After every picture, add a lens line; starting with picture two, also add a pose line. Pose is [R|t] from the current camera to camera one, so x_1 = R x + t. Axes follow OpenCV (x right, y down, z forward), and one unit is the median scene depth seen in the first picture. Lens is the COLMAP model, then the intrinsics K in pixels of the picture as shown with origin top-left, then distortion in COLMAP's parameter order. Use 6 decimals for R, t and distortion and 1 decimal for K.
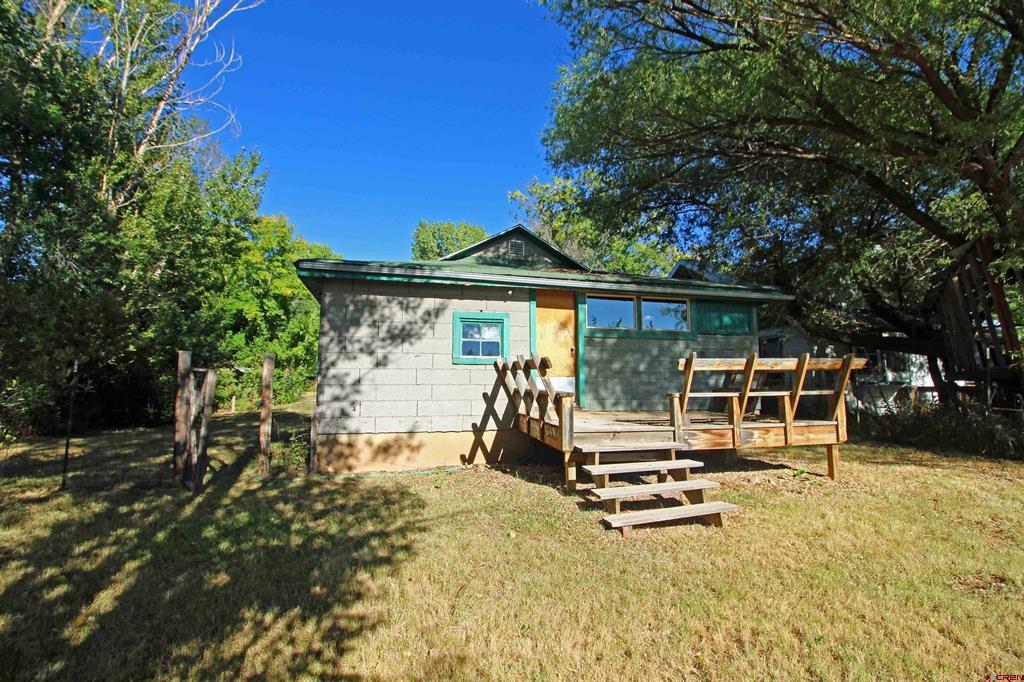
lens RADIAL K [[454.2, 0, 513.2], [0, 454.2, 329.8], [0, 0, 1]] dist [-0.000138, -0.000045]
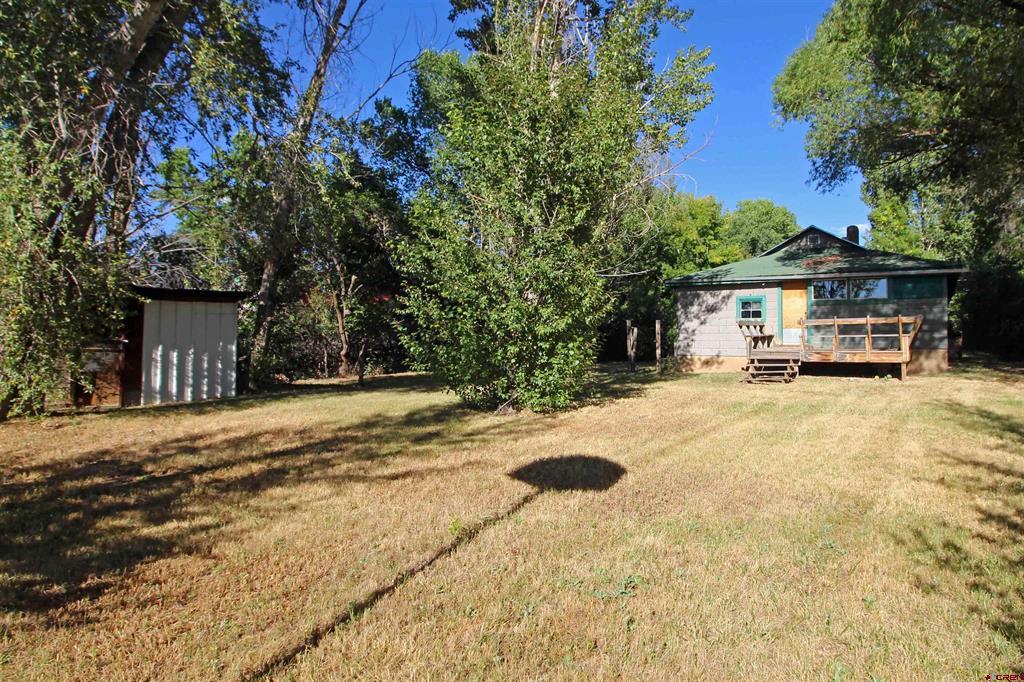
lens RADIAL K [[454.2, 0, 513.2], [0, 454.2, 329.8], [0, 0, 1]] dist [-0.000138, -0.000045]
pose [[0.589384, -0.005512, -0.807834, 0.902285], [0.086187, 0.994699, 0.056093, -0.089454], [0.803243, -0.102685, 0.586734, -0.965553]]
